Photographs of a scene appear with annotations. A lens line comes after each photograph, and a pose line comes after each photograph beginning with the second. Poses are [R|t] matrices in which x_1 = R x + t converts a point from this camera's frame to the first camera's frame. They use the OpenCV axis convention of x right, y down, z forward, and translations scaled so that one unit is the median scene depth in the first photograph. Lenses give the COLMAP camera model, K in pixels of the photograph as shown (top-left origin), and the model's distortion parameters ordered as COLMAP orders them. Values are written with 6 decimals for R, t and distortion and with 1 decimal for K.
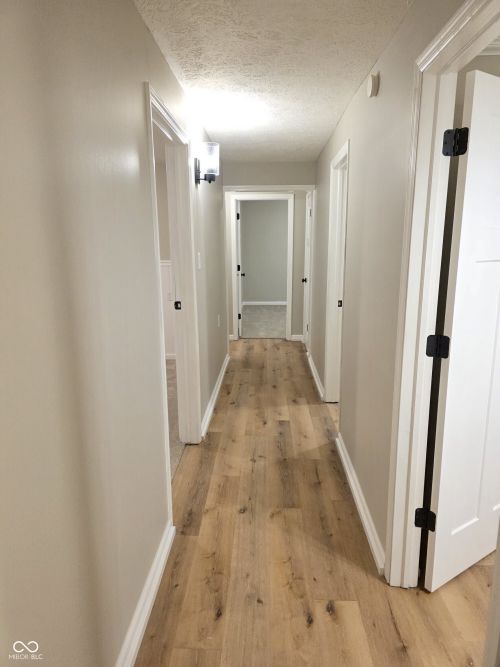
lens RADIAL K [[447.6, 0, 250.0], [0, 447.6, 333.5], [0, 0, 1]] dist [0.055735, -0.000358]
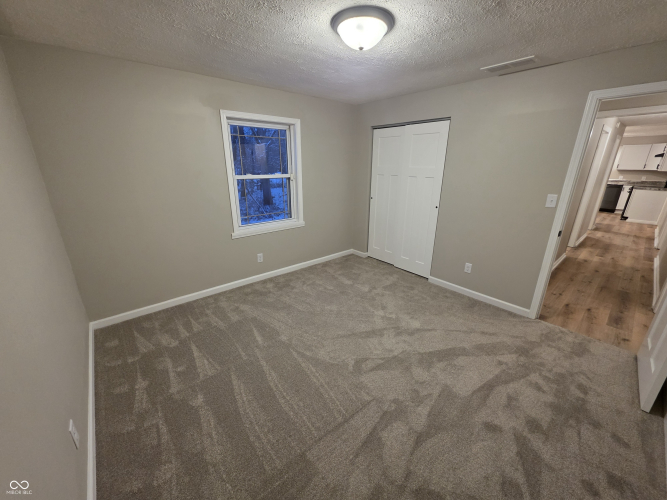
lens RADIAL K [[264.3, 0, 331.7], [0, 264.3, 249.2], [0, 0, 1]] dist [0.007867, 0.000027]
pose [[-0.680273, -0.234813, 0.694328, 0.068938], [0.143070, 0.886533, 0.439988, -0.554223], [-0.718860, 0.398650, -0.569490, 2.553874]]
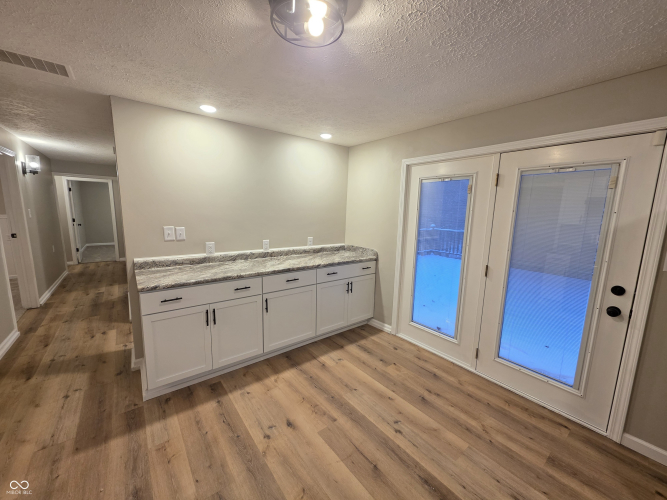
lens RADIAL K [[264.3, 0, 331.7], [0, 264.3, 249.2], [0, 0, 1]] dist [0.007867, 0.000027]
pose [[0.765800, -0.072403, 0.638990, 0.119977], [0.104379, 0.994460, -0.012413, 0.122208], [-0.634551, 0.076203, 0.769115, -0.610883]]
